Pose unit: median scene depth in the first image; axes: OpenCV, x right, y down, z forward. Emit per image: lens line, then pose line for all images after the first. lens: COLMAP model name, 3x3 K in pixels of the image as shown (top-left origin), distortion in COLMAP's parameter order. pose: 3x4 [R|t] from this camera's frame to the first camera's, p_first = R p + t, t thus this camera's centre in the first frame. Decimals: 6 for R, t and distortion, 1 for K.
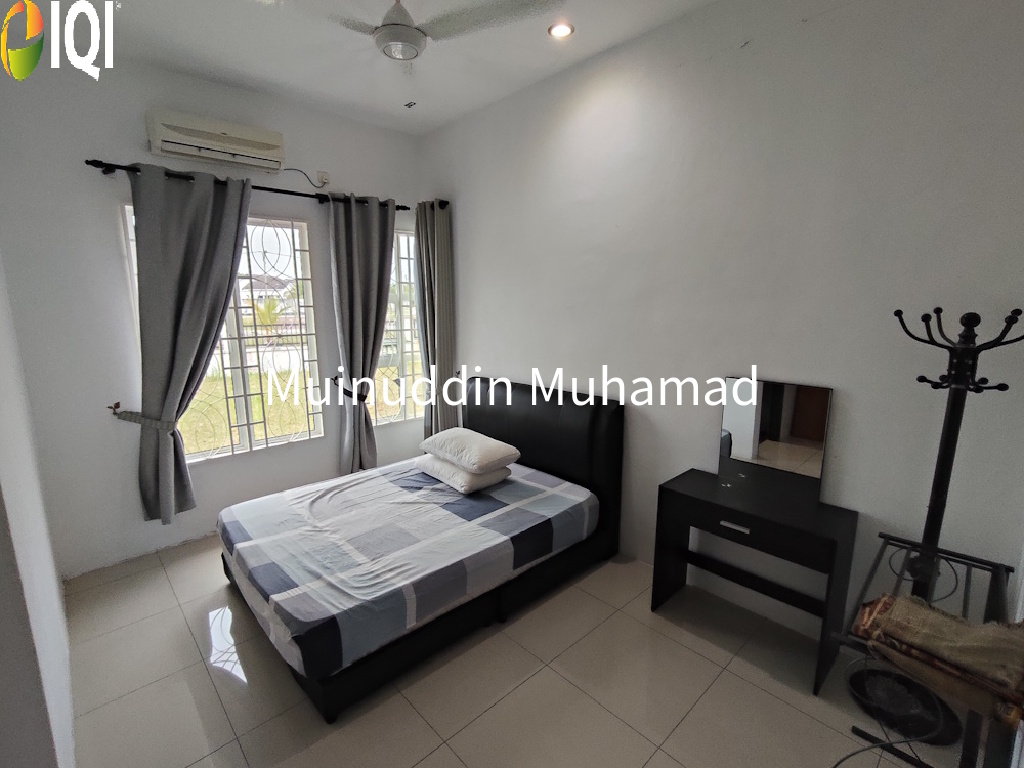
lens RADIAL K [[484.0, 0, 505.5], [0, 484.0, 384.9], [0, 0, 1]] dist [0.014073, 0.000561]
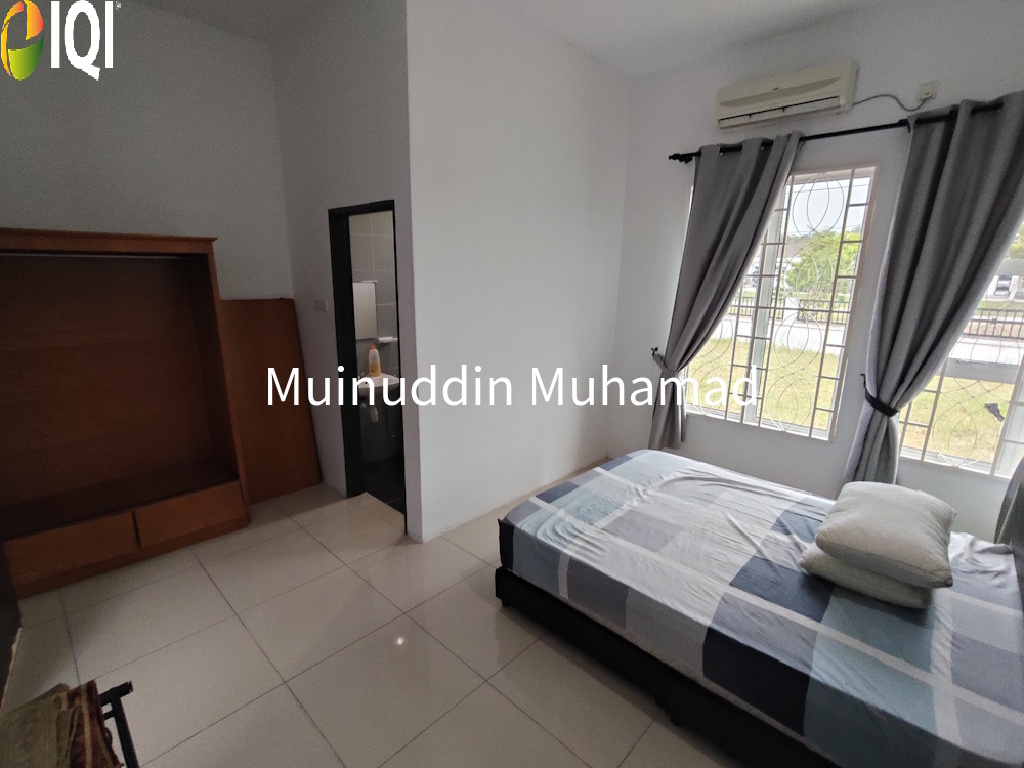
lens RADIAL K [[484.0, 0, 505.5], [0, 484.0, 384.9], [0, 0, 1]] dist [0.014073, 0.000561]
pose [[0.074395, 0.240584, -0.967773, 0.459461], [-0.196125, 0.955039, 0.222342, -0.077450], [0.977753, 0.173264, 0.118234, 0.494287]]
